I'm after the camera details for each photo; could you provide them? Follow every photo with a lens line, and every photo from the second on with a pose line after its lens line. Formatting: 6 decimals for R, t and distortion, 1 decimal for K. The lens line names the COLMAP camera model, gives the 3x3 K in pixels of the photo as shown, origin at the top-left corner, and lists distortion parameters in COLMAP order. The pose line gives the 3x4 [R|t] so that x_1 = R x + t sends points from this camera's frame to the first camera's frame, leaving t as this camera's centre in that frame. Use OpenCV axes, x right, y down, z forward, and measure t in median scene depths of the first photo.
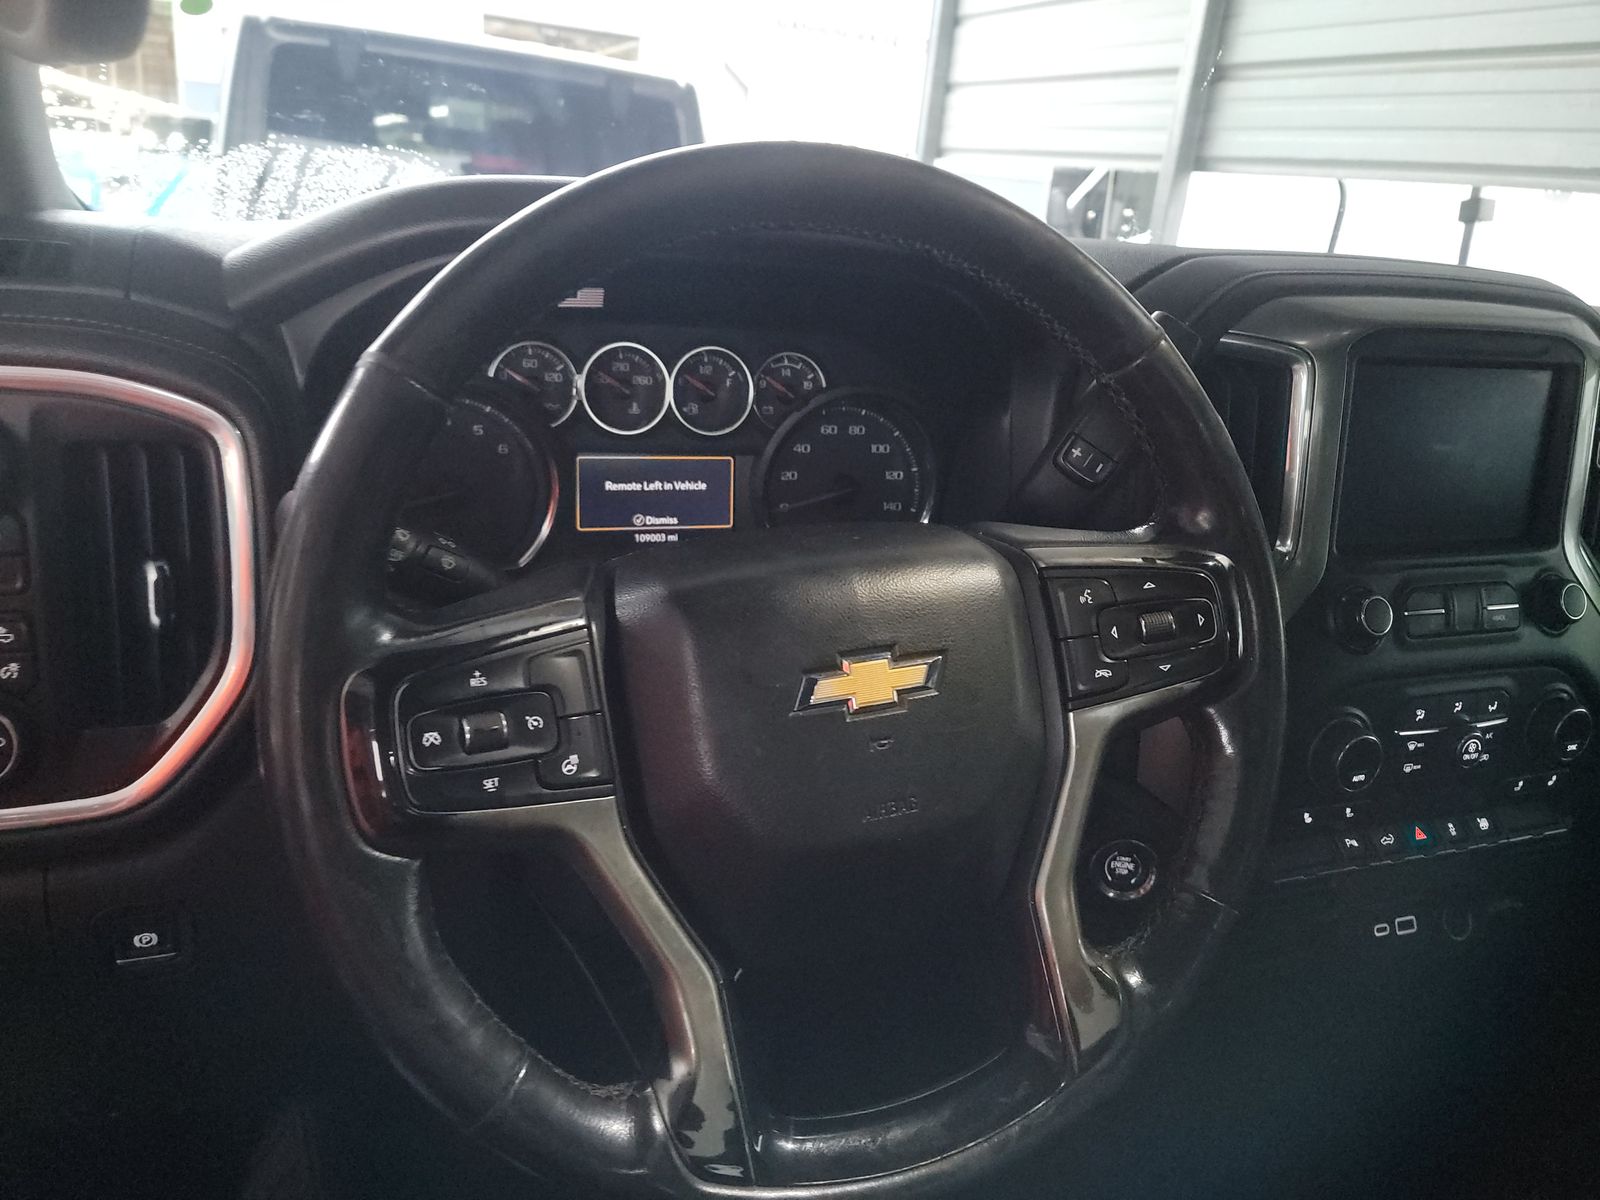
lens RADIAL K [[1114.4, 0, 795.8], [0, 1114.4, 601.3], [0, 0, 1]] dist [0.041403, -0.011762]
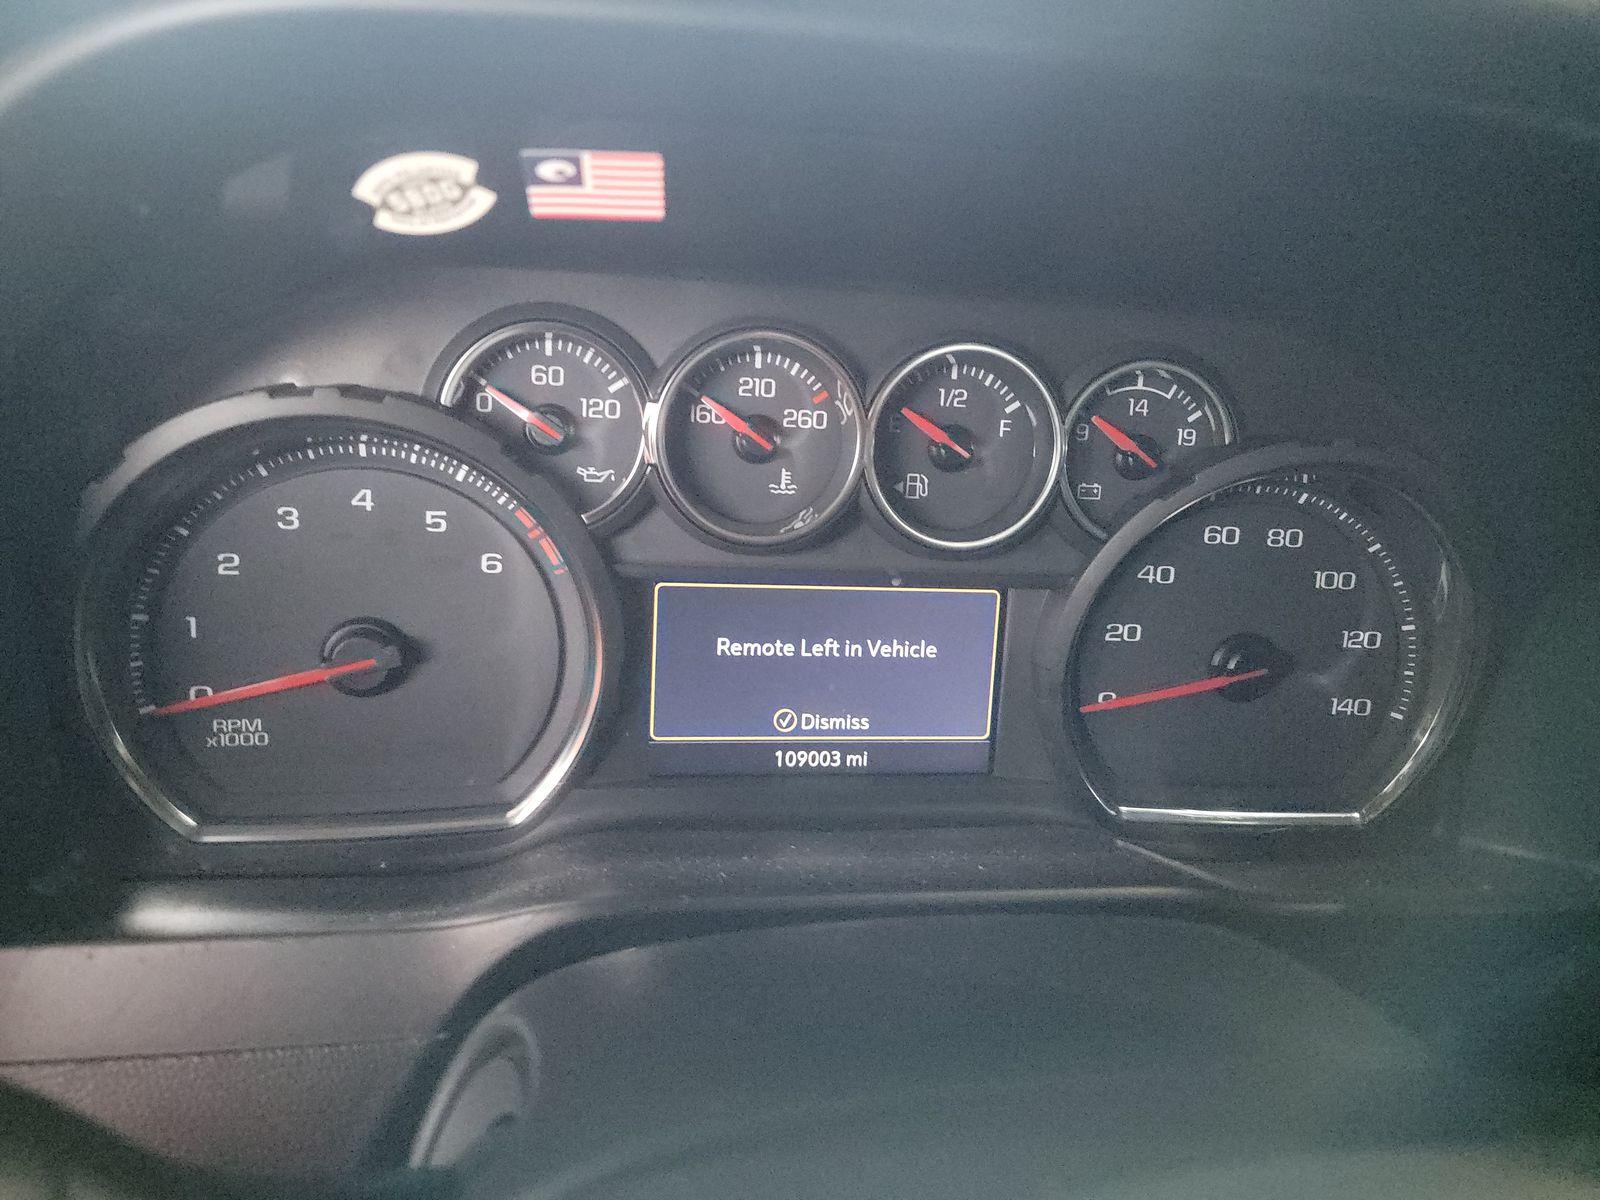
lens RADIAL K [[1114.4, 0, 809.4], [0, 1114.4, 600.8], [0, 0, 1]] dist [0.041403, -0.011762]
pose [[0.980461, 0.060987, -0.187020, -0.048420], [-0.062026, 0.998075, 0.000297, -0.122503], [0.186678, 0.011309, 0.982356, 0.550977]]
